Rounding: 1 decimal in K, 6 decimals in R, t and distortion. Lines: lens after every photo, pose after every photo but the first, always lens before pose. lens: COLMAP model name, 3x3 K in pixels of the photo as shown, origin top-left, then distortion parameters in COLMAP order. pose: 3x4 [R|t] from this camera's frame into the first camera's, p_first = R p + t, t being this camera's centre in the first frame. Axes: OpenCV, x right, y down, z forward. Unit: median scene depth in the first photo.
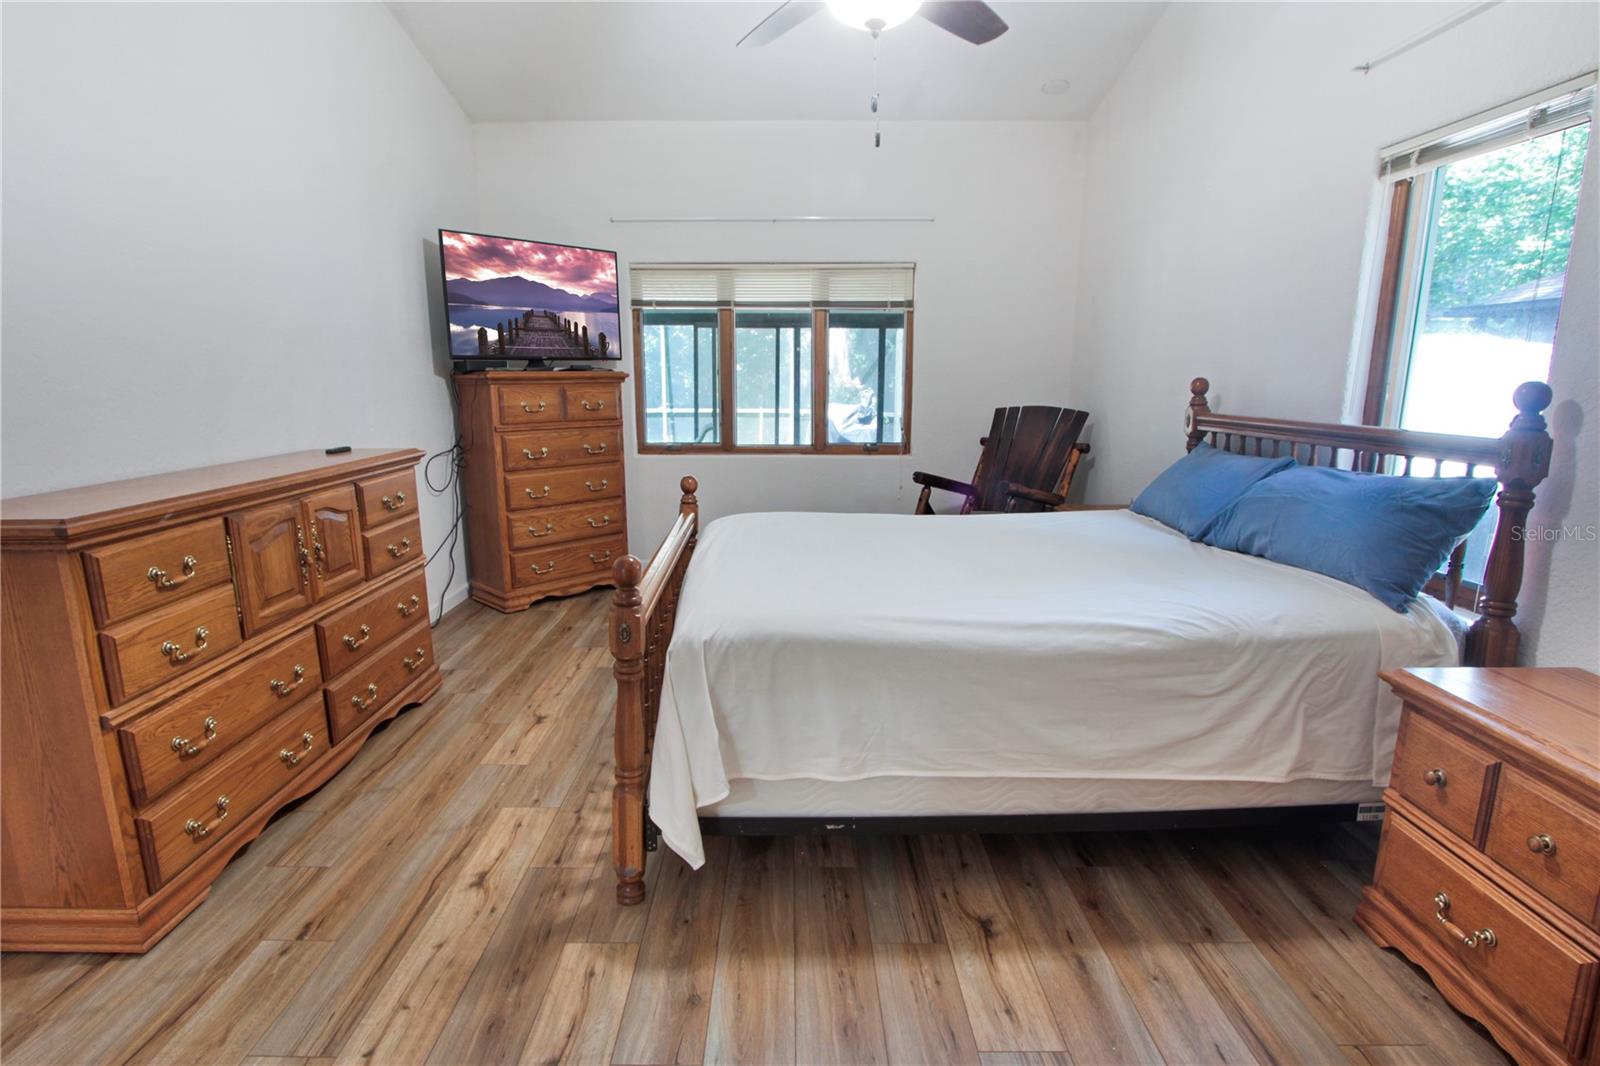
lens RADIAL K [[812.9, 0, 797.7], [0, 812.9, 528.9], [0, 0, 1]] dist [-0.004849, -0.000373]
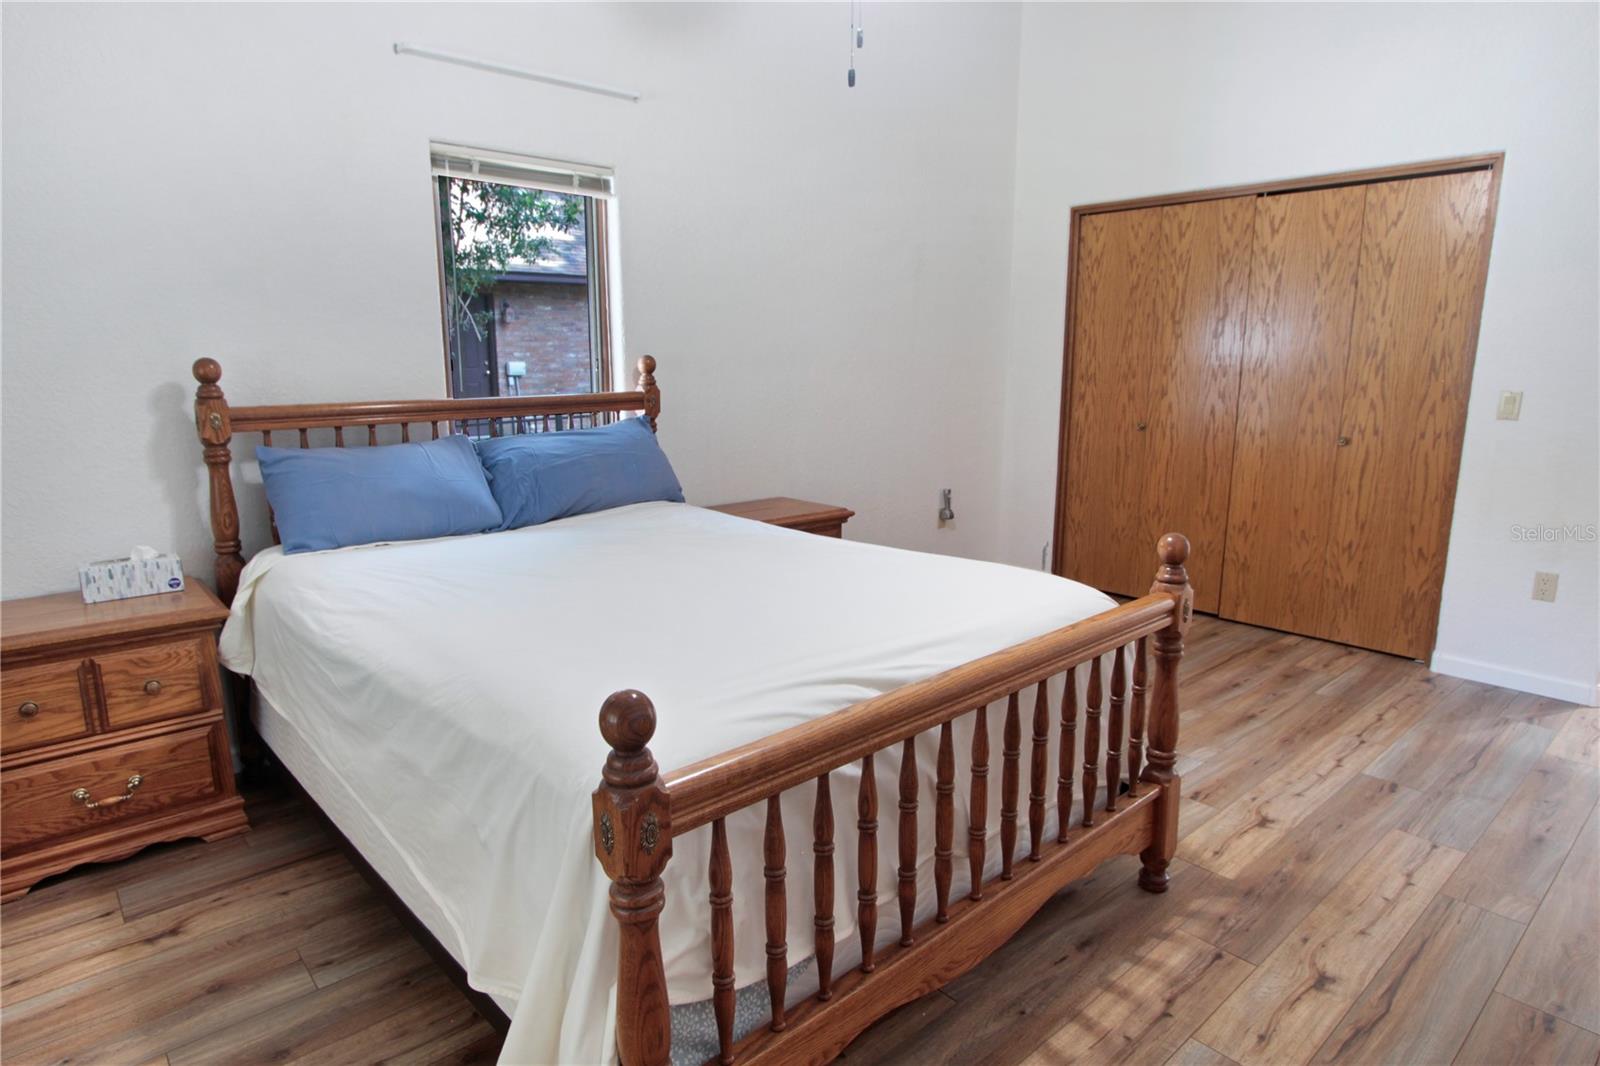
lens RADIAL K [[921.2, 0, 801.6], [0, 921.2, 538.9], [0, 0, 1]] dist [0.006078, 0.000836]
pose [[-0.662440, -0.154482, 0.733013, -0.623705], [0.148224, 0.932130, 0.330398, -0.335935], [-0.734304, 0.327519, -0.594583, 1.697781]]
